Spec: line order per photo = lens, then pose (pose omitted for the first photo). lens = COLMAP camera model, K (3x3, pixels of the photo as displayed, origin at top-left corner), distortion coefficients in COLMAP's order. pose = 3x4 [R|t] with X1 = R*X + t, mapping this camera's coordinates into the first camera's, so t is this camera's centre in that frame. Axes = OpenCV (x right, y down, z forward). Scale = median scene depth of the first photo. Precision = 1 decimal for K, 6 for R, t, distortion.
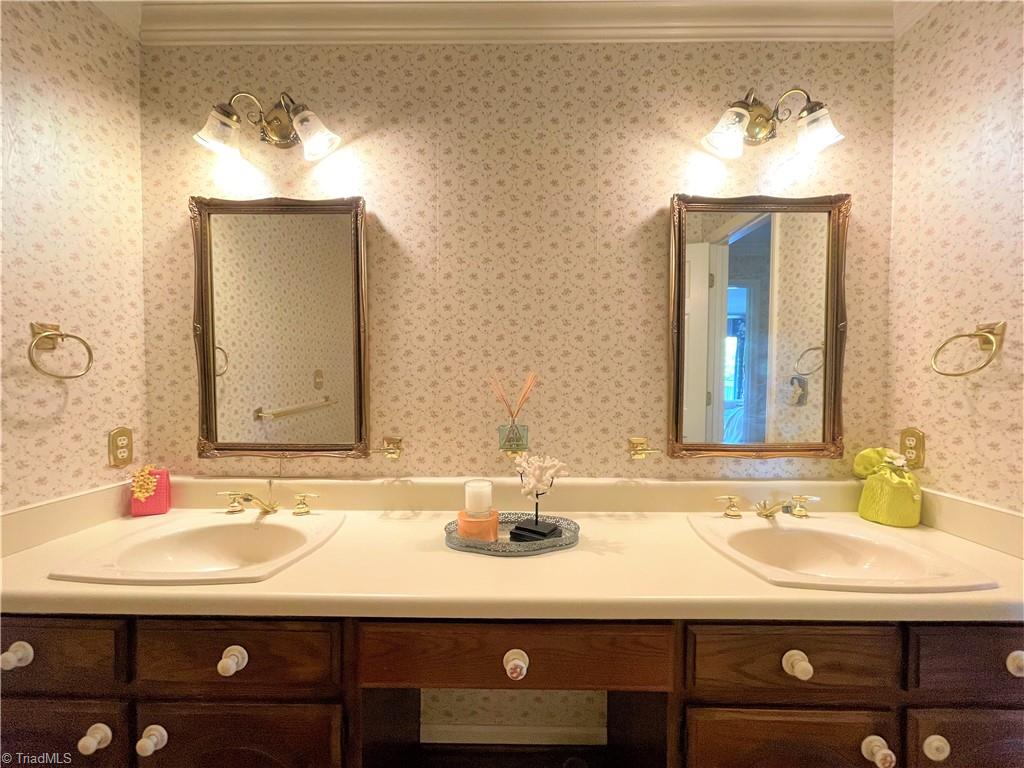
lens RADIAL K [[416.5, 0, 513.6], [0, 416.5, 385.7], [0, 0, 1]] dist [-0.000541, -0.000023]
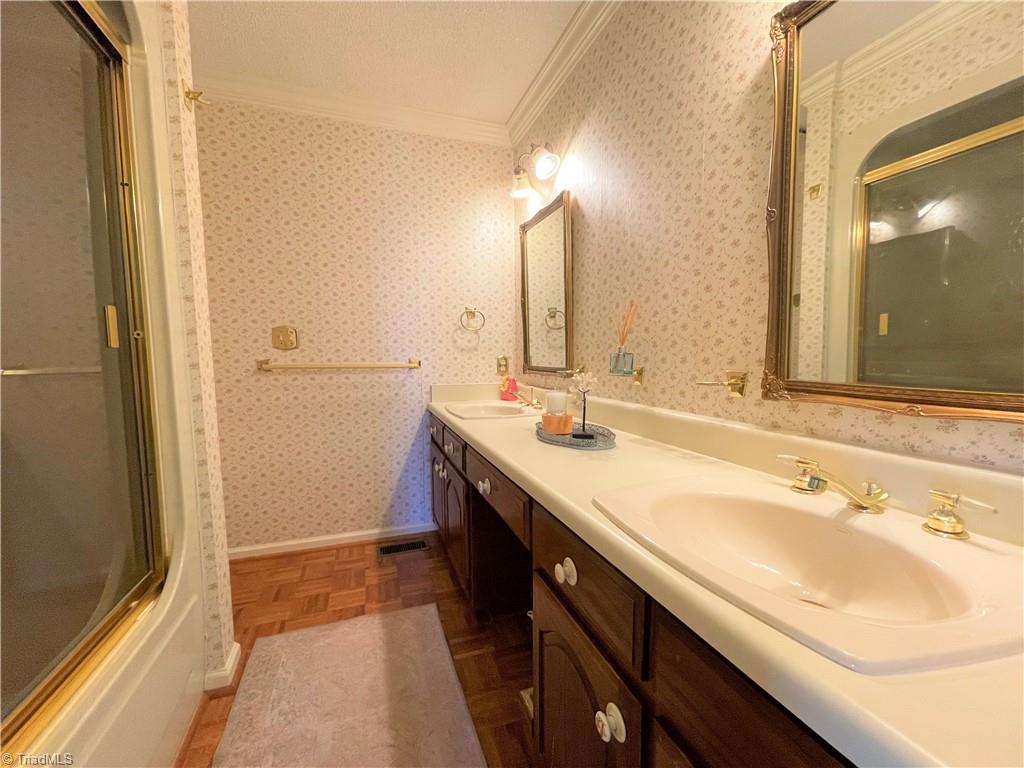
lens RADIAL K [[416.5, 0, 513.4], [0, 416.5, 383.8], [0, 0, 1]] dist [-0.000541, -0.000023]
pose [[0.351419, 0.061349, -0.934206, 0.895154], [0.000499, 0.997838, 0.065715, 0.098883], [0.936218, -0.023560, 0.350629, 0.328859]]
